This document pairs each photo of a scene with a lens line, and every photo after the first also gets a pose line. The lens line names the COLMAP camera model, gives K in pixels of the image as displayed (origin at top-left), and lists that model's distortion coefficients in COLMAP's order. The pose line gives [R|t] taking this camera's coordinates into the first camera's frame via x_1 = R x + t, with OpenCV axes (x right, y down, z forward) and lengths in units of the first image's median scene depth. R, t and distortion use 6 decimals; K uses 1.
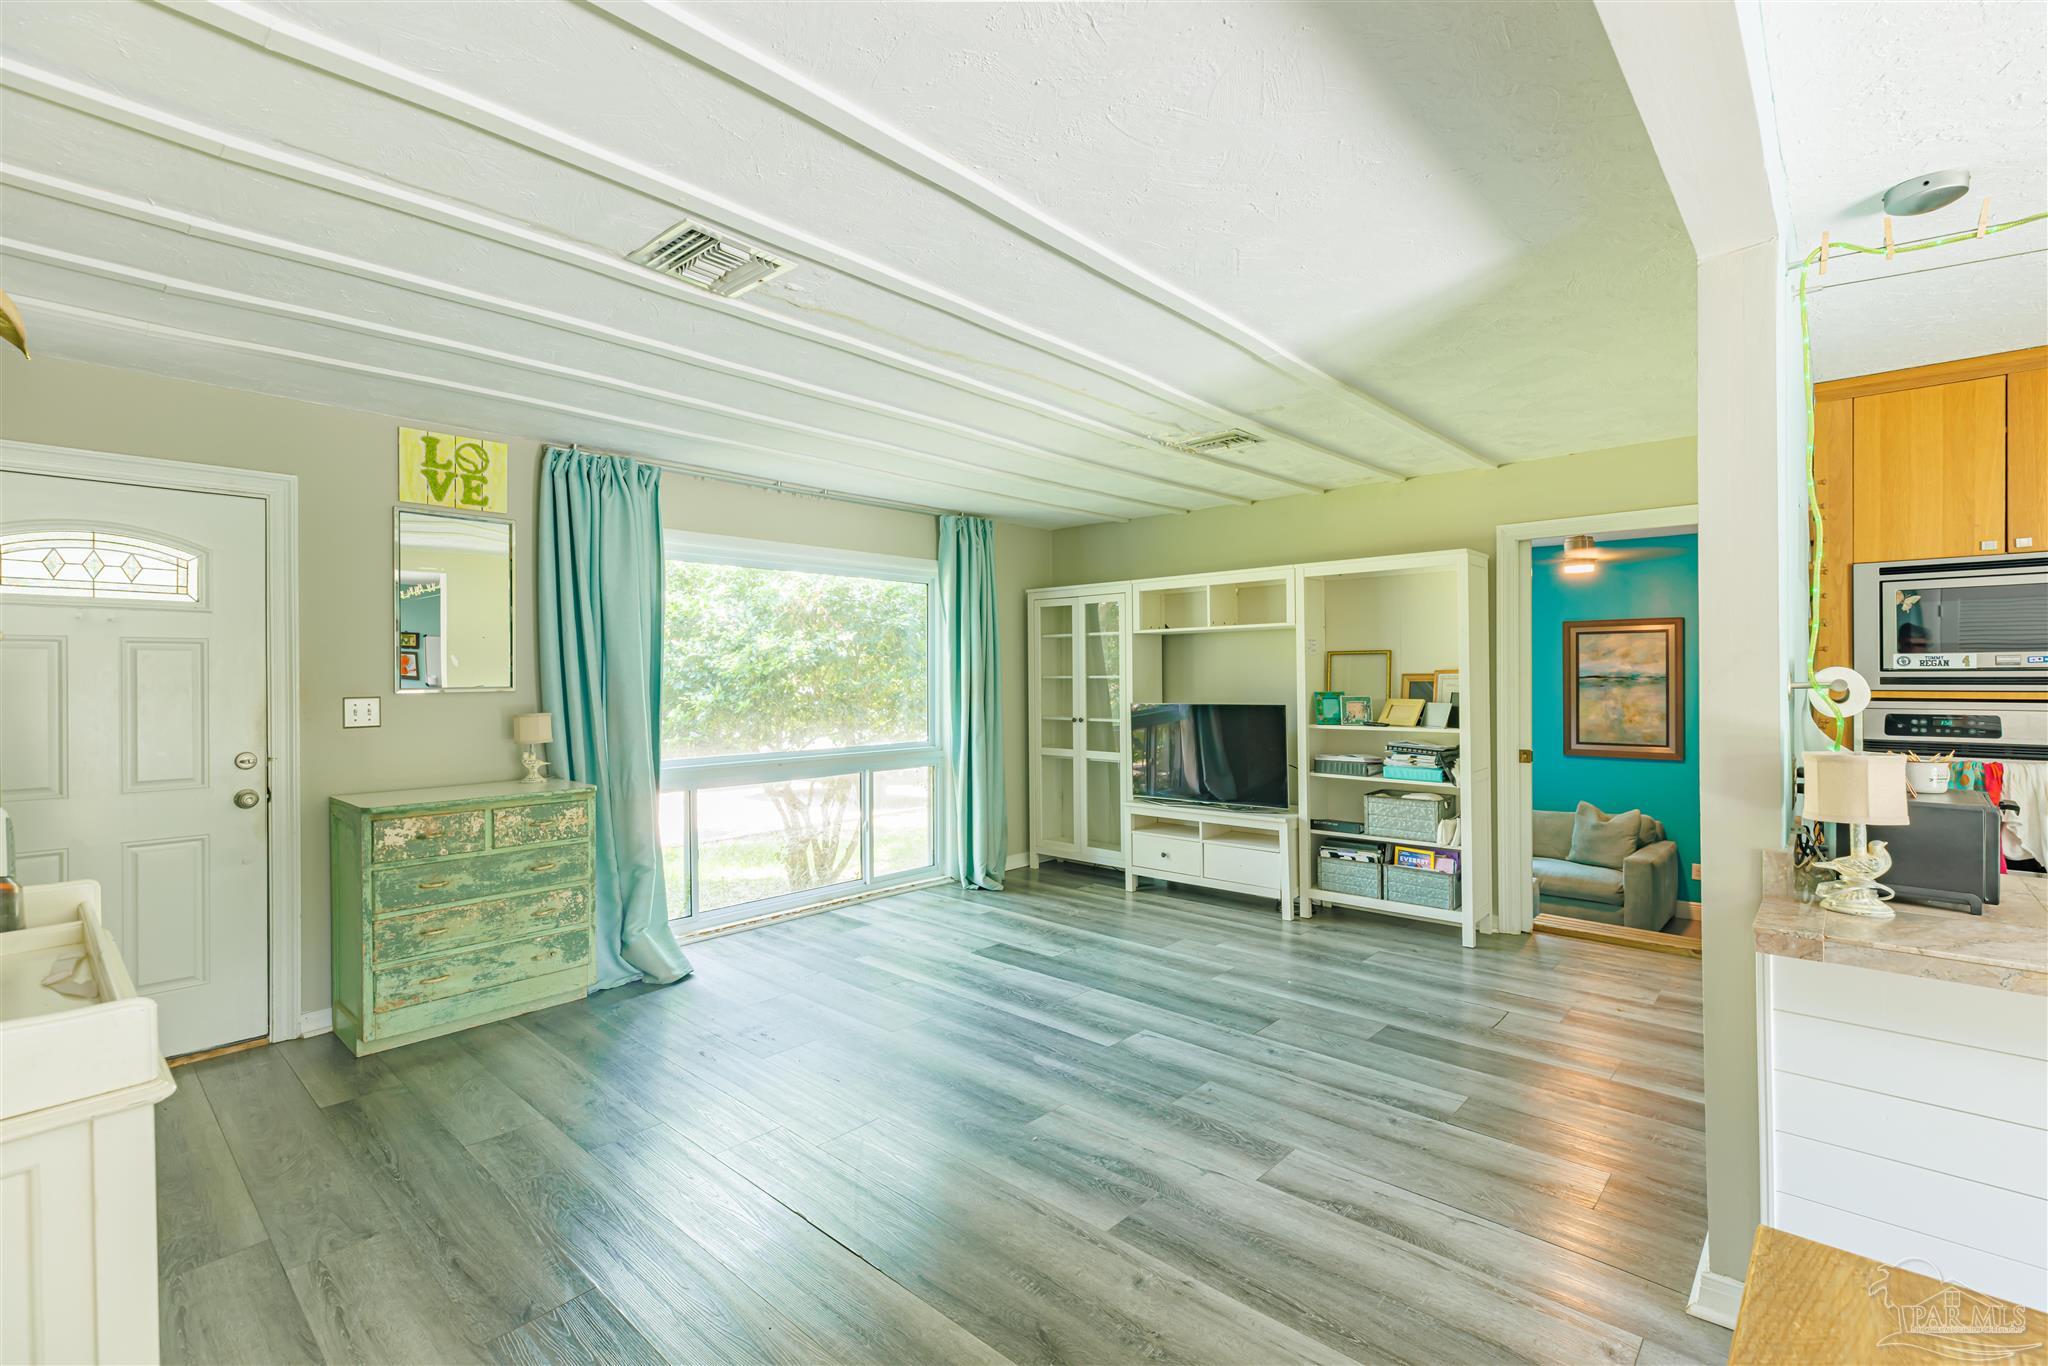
lens RADIAL K [[936.3, 0, 1022.0], [0, 936.3, 677.4], [0, 0, 1]] dist [0.014728, -0.000002]
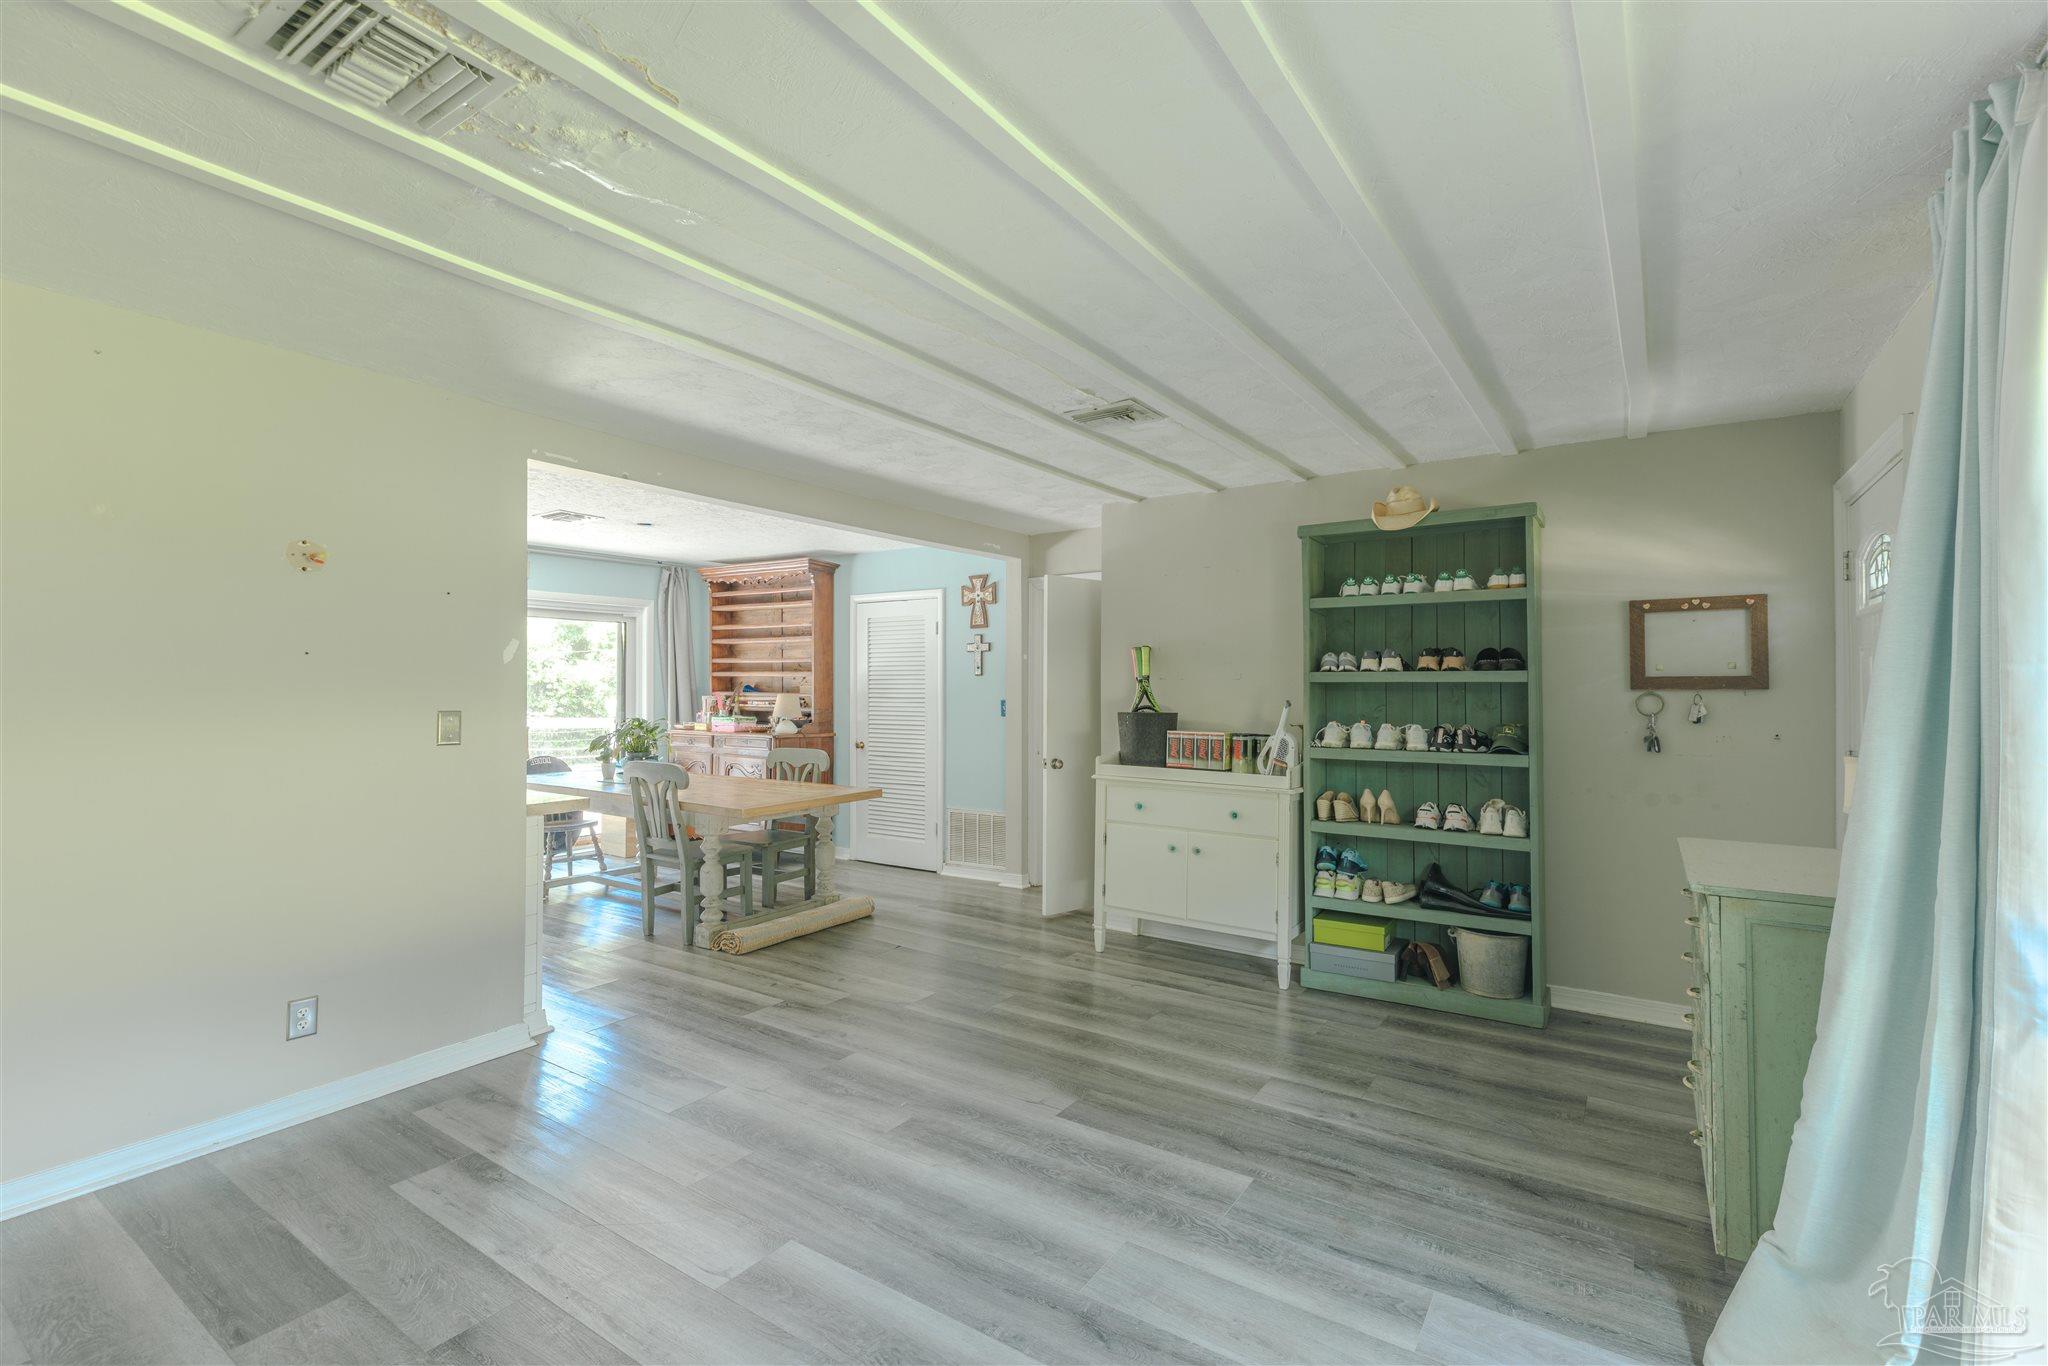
lens RADIAL K [[936.3, 0, 1025.5], [0, 936.3, 684.8], [0, 0, 1]] dist [0.014728, -0.000002]
pose [[-0.990015, 0.006889, -0.140795, 0.020151], [0.005750, 0.999947, 0.008501, -0.013511], [0.140846, 0.007607, -0.990002, 1.901235]]
